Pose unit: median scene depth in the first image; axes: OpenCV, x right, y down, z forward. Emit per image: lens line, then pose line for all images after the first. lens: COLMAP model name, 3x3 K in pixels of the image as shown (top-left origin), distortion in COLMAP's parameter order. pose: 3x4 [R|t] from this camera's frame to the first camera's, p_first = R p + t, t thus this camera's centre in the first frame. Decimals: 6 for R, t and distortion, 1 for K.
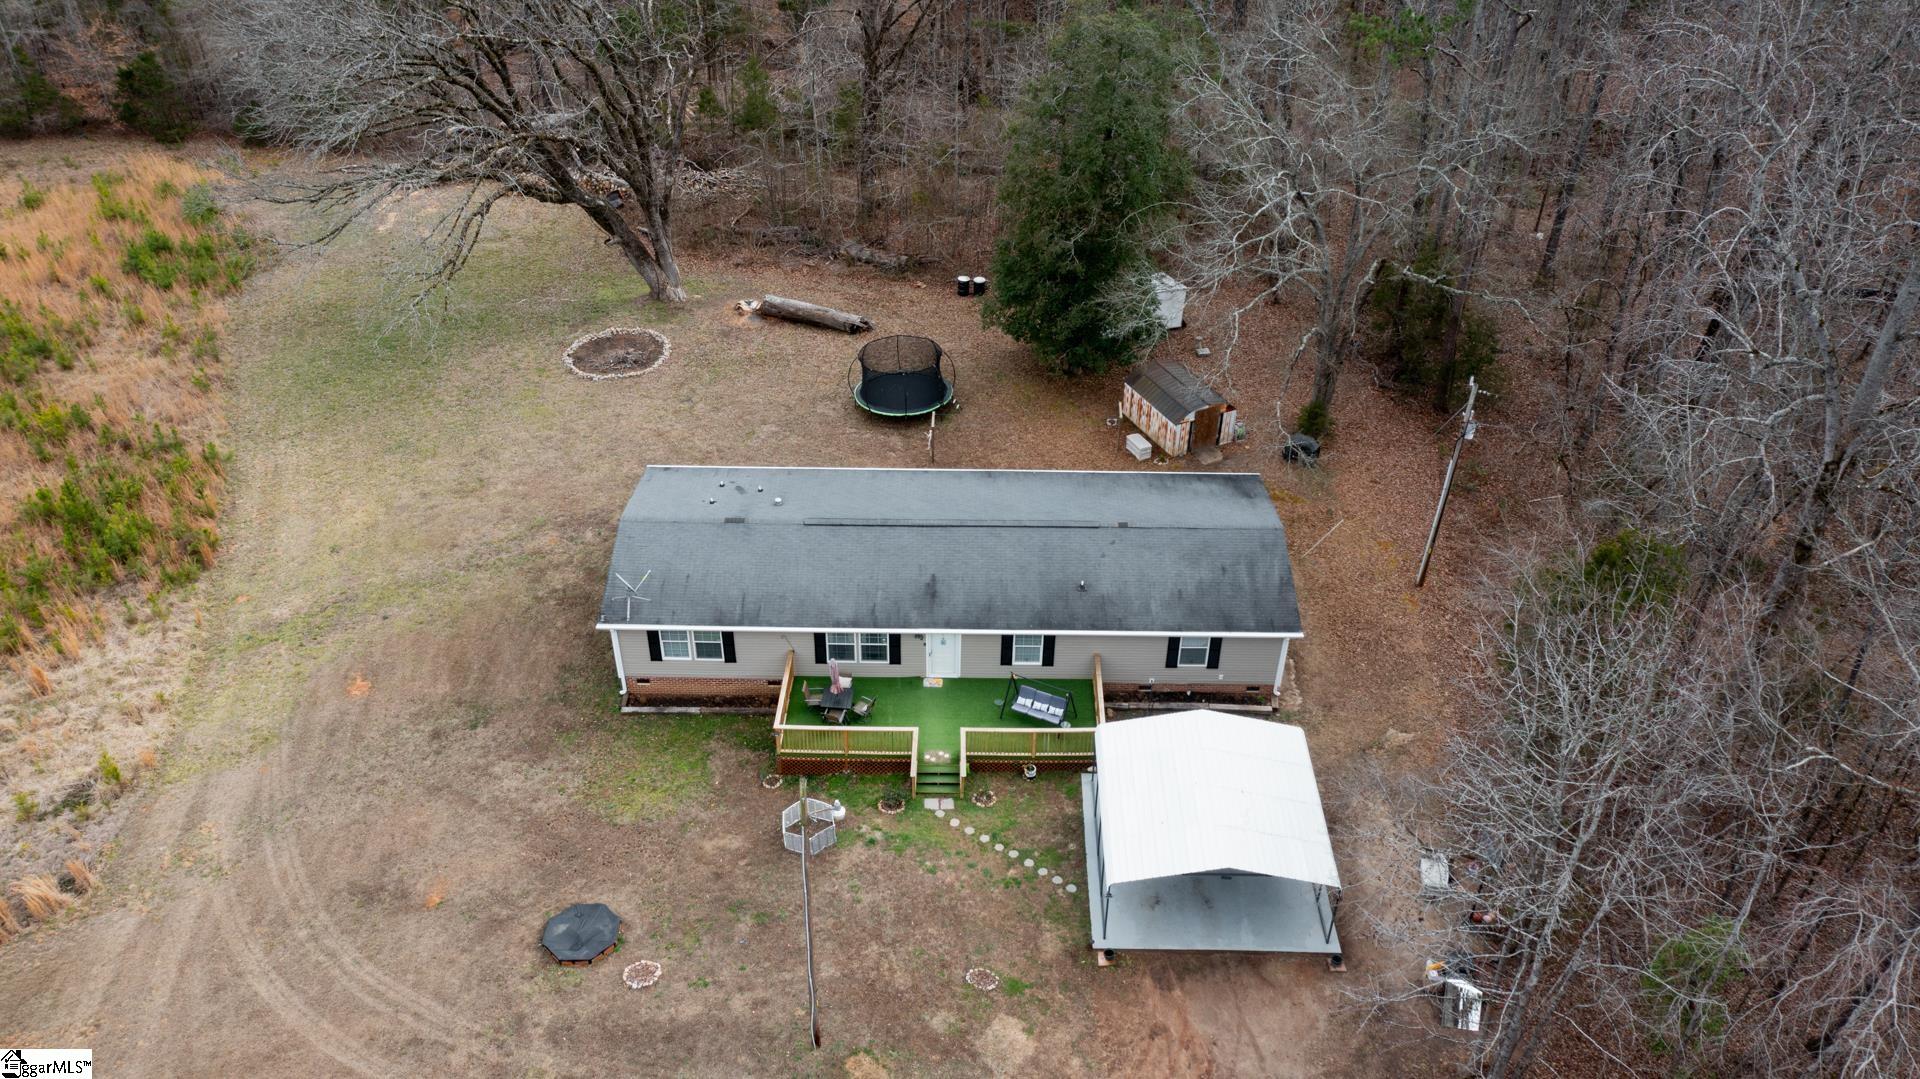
lens RADIAL K [[1505.1, 0, 967.0], [0, 1505.1, 541.5], [0, 0, 1]] dist [-0.024966, 0.011202]
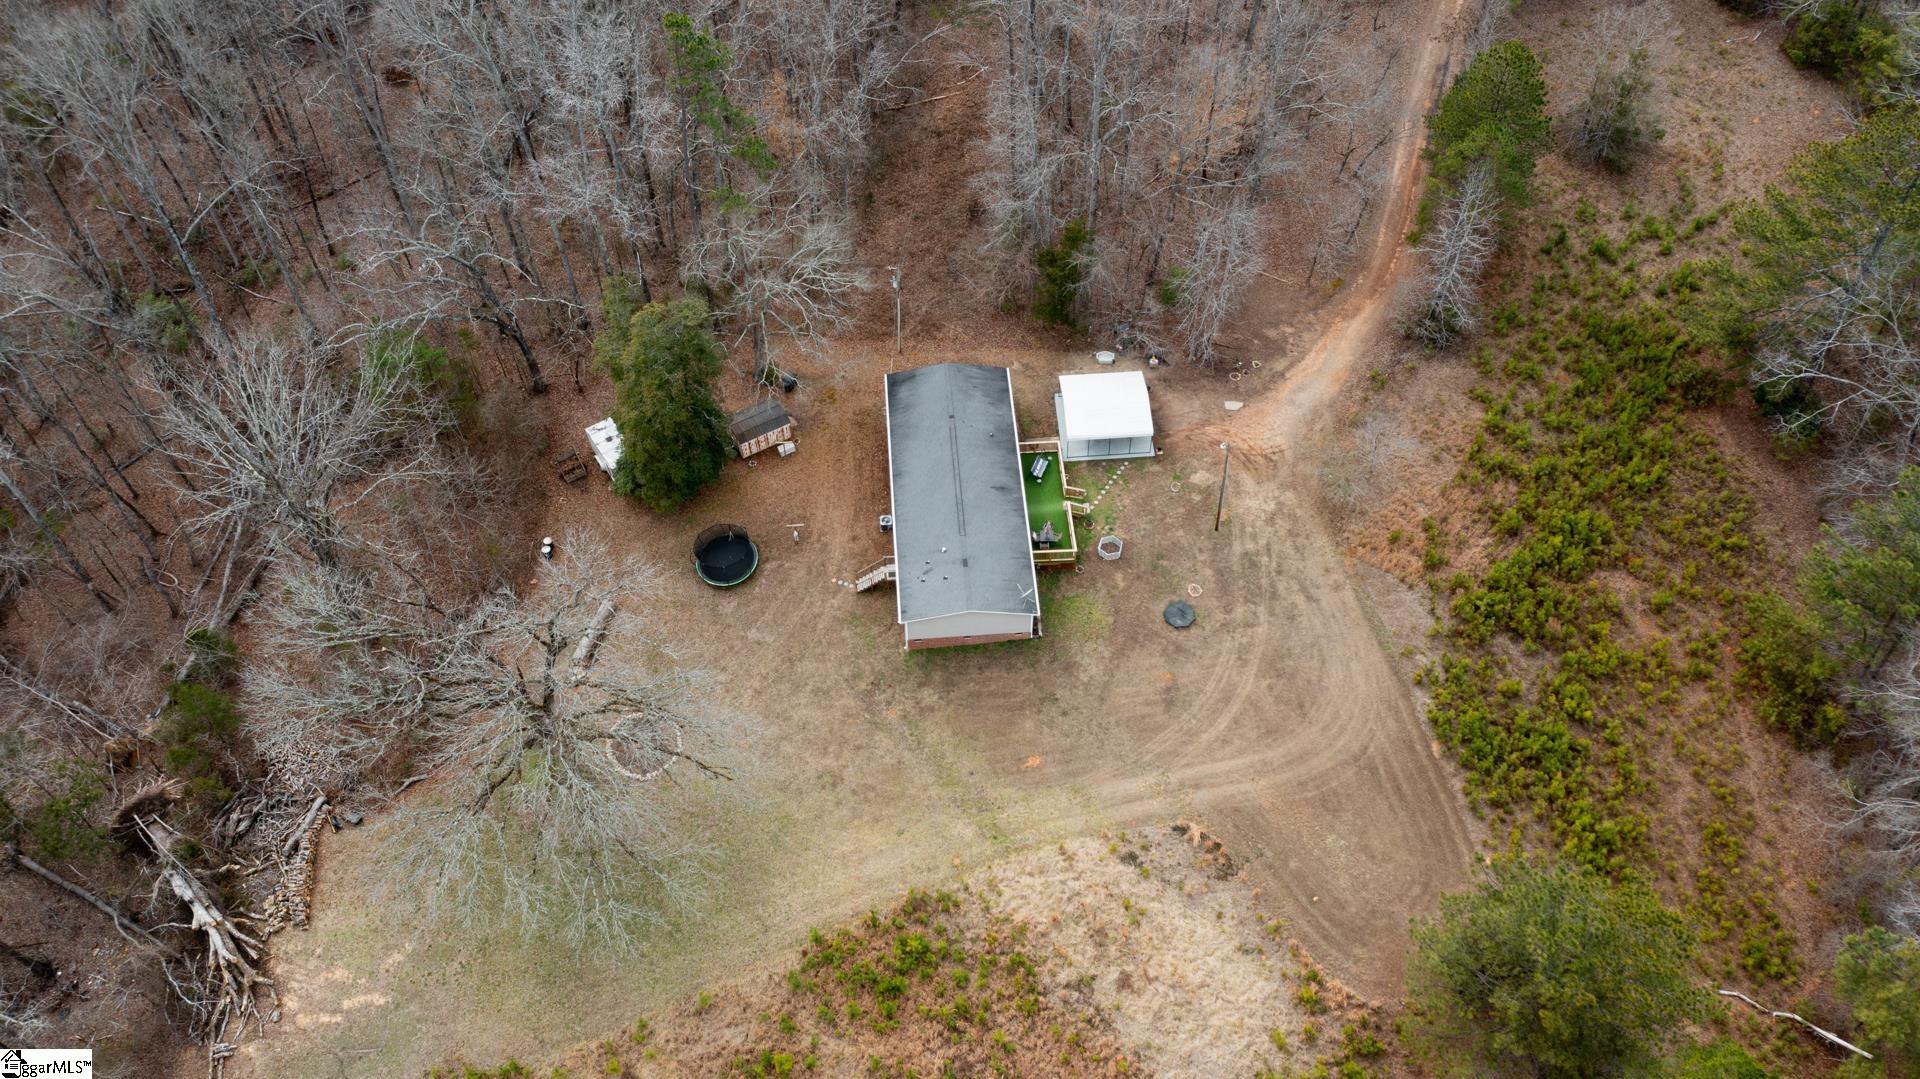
lens RADIAL K [[1505.1, 0, 959.5], [0, 1505.1, 527.5], [0, 0, 1]] dist [-0.024966, 0.011202]
pose [[-0.076634, -0.796647, 0.599568, -1.147563], [0.590684, 0.448176, 0.670992, -1.204800], [-0.803255, 0.405576, 0.436221, 0.109354]]
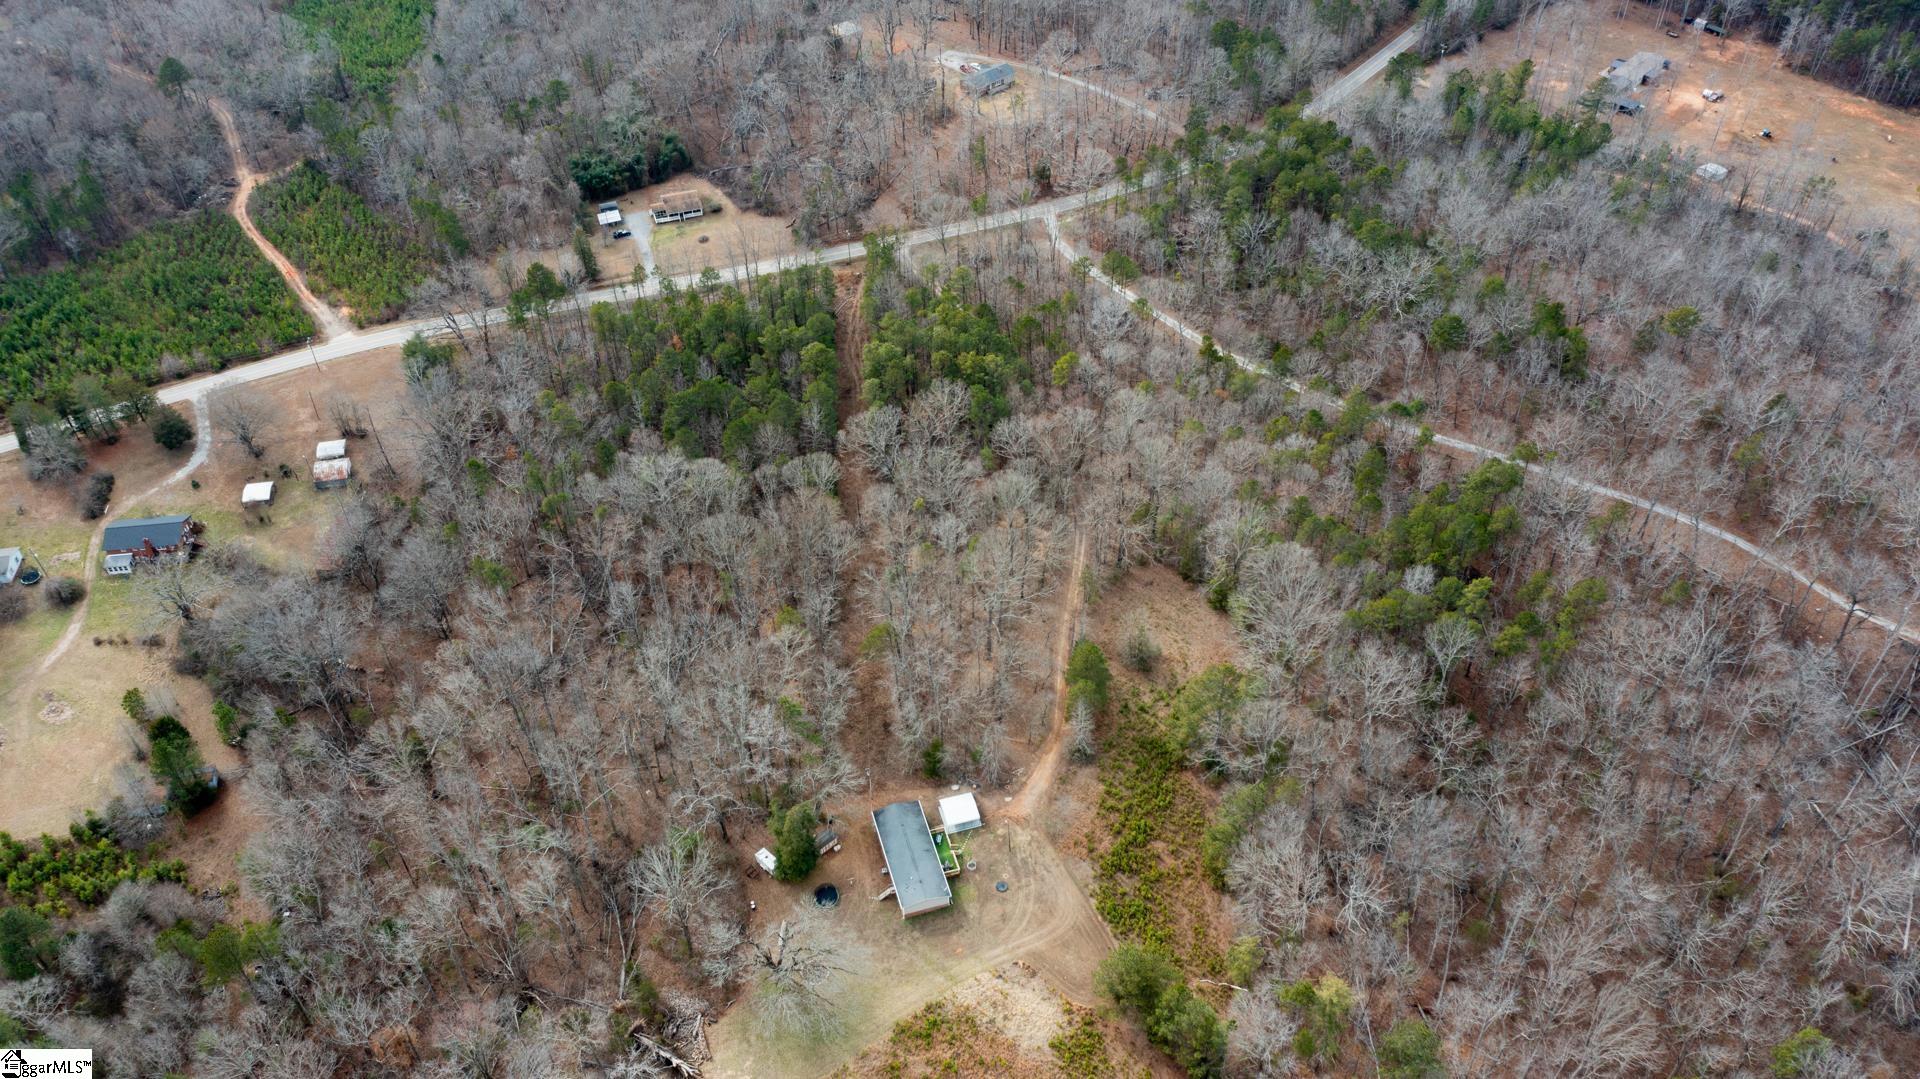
lens RADIAL K [[1505.1, 0, 963.2], [0, 1505.1, 542.2], [0, 0, 1]] dist [-0.024966, 0.011202]
pose [[-0.284361, -0.647807, 0.706743, -2.795263], [0.575926, 0.473913, 0.666120, -3.555231], [-0.766452, 0.596450, 0.238326, -0.965998]]
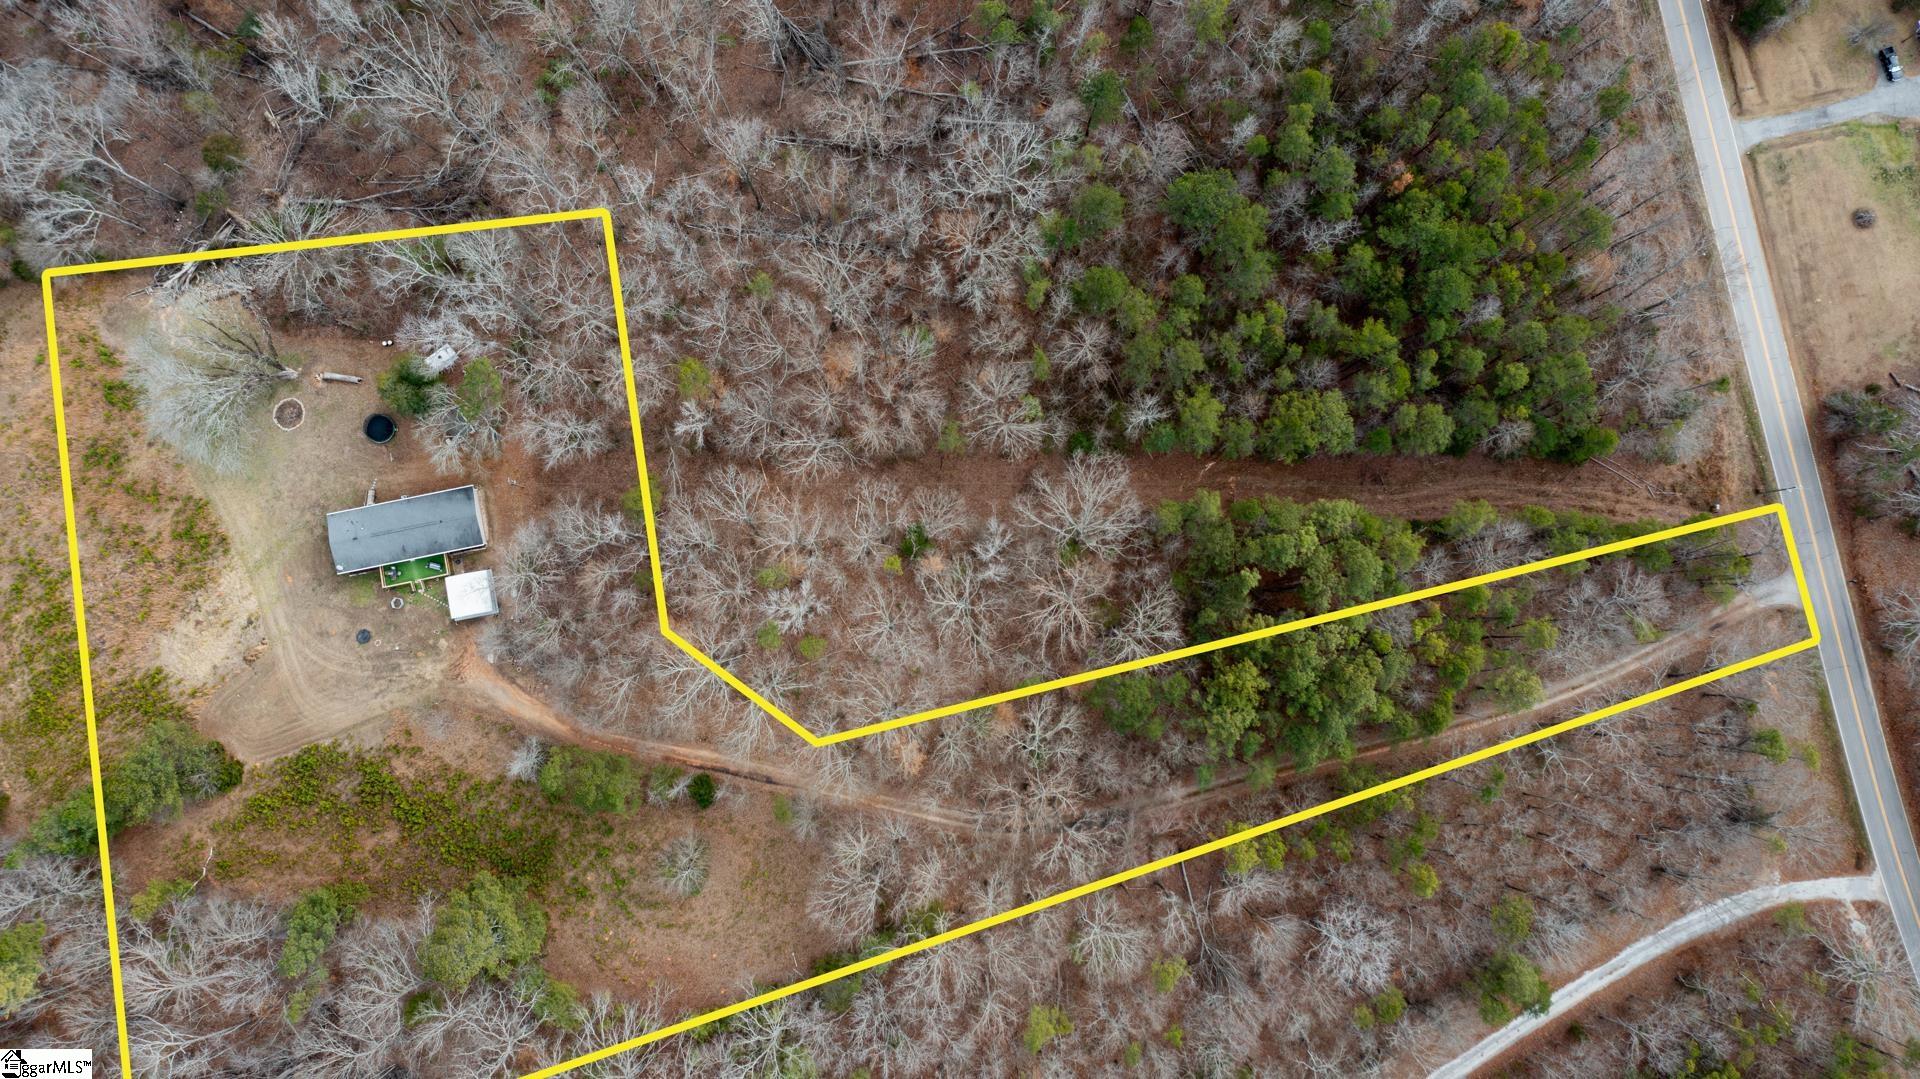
lens RADIAL K [[1505.1, 0, 958.0], [0, 1505.1, 543.5], [0, 0, 1]] dist [-0.024966, 0.011202]
pose [[0.979221, -0.202480, 0.011302, 1.353464], [0.121120, 0.628631, 0.768214, -2.812297], [-0.162652, -0.750883, 0.640093, -1.882090]]
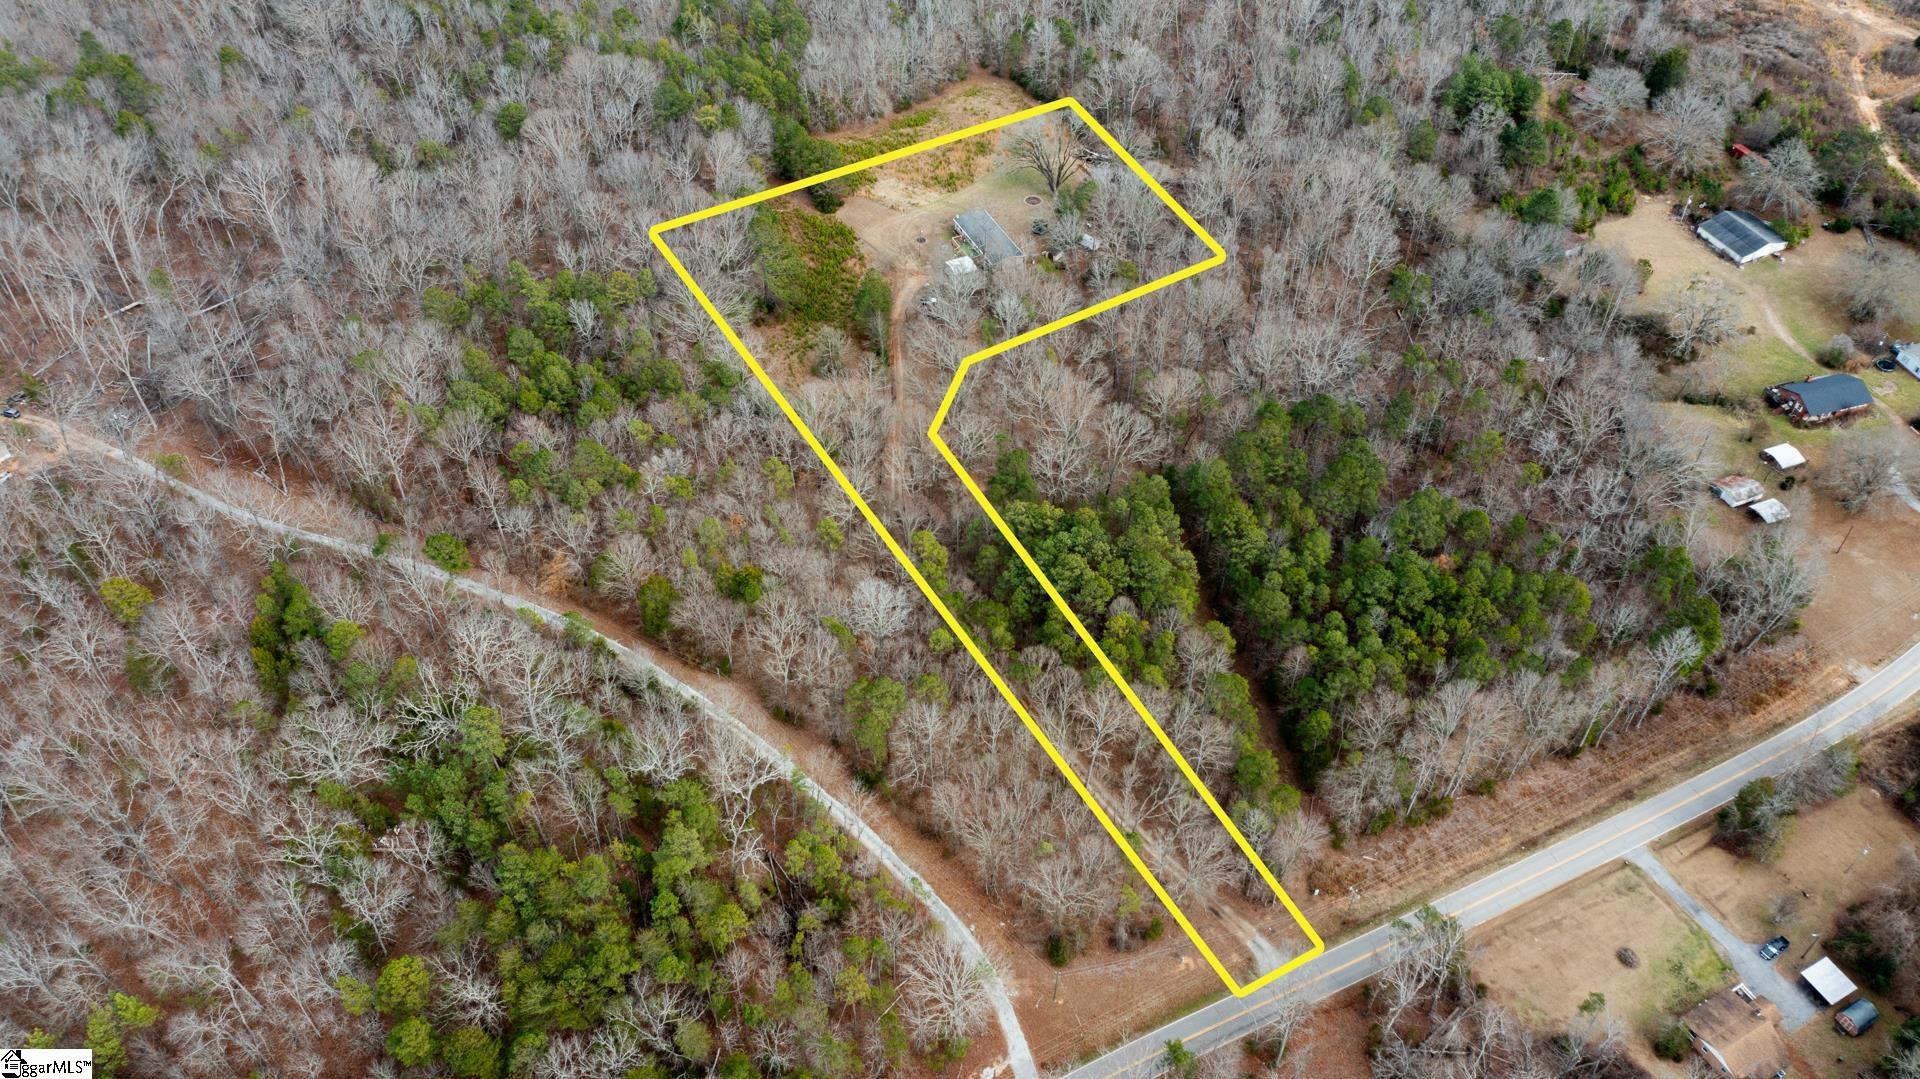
lens RADIAL K [[1505.1, 0, 963.5], [0, 1505.1, 536.4], [0, 0, 1]] dist [-0.024966, 0.011202]
pose [[0.443631, 0.638841, -0.628549, 5.027543], [-0.535365, 0.751360, 0.385801, -1.531373], [0.718732, 0.165350, 0.675339, -3.514806]]
